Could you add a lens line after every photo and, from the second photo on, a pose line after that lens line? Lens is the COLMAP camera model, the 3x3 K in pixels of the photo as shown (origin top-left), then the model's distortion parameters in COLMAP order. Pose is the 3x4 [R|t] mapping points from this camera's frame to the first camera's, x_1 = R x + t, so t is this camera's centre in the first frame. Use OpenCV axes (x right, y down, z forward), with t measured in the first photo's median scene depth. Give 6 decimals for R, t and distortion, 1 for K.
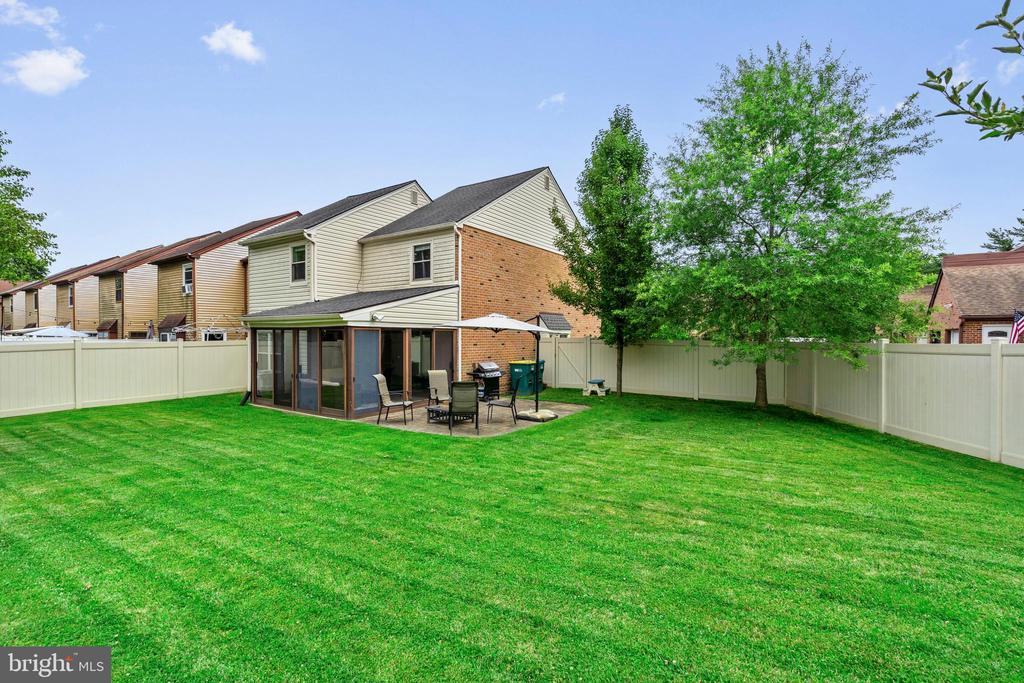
lens RADIAL K [[477.0, 0, 506.7], [0, 477.0, 338.6], [0, 0, 1]] dist [-0.005608, 0.004088]
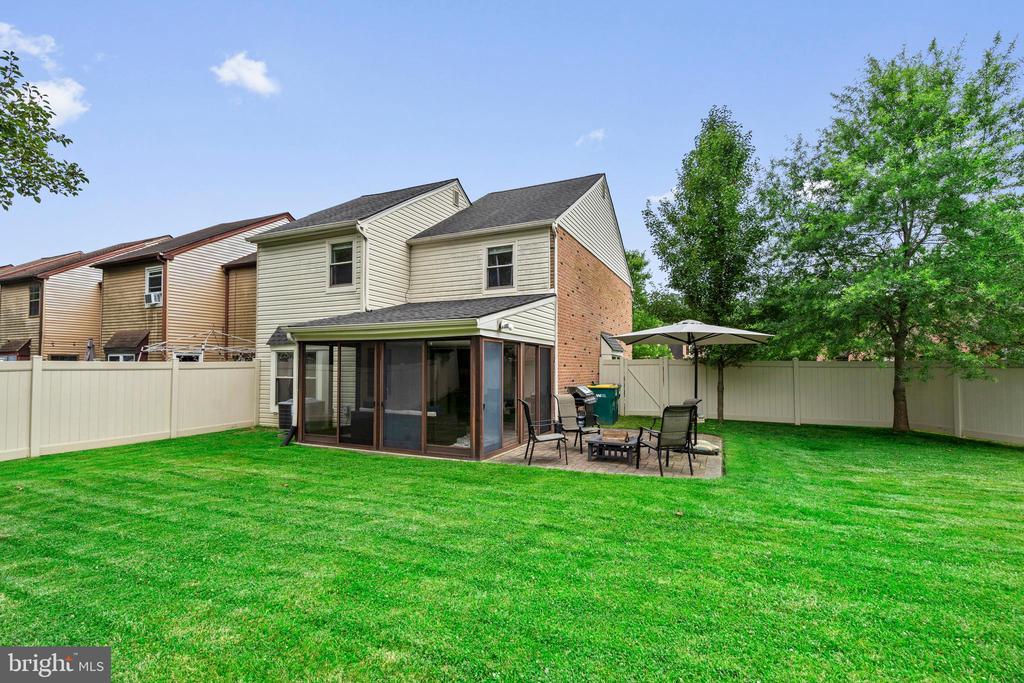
lens RADIAL K [[477.0, 0, 513.7], [0, 477.0, 349.4], [0, 0, 1]] dist [-0.005608, 0.004088]
pose [[0.986064, 0.006292, 0.166249, -0.288075], [0.001004, 0.999041, -0.043770, 0.020560], [-0.166365, 0.043327, 0.985112, 0.174060]]
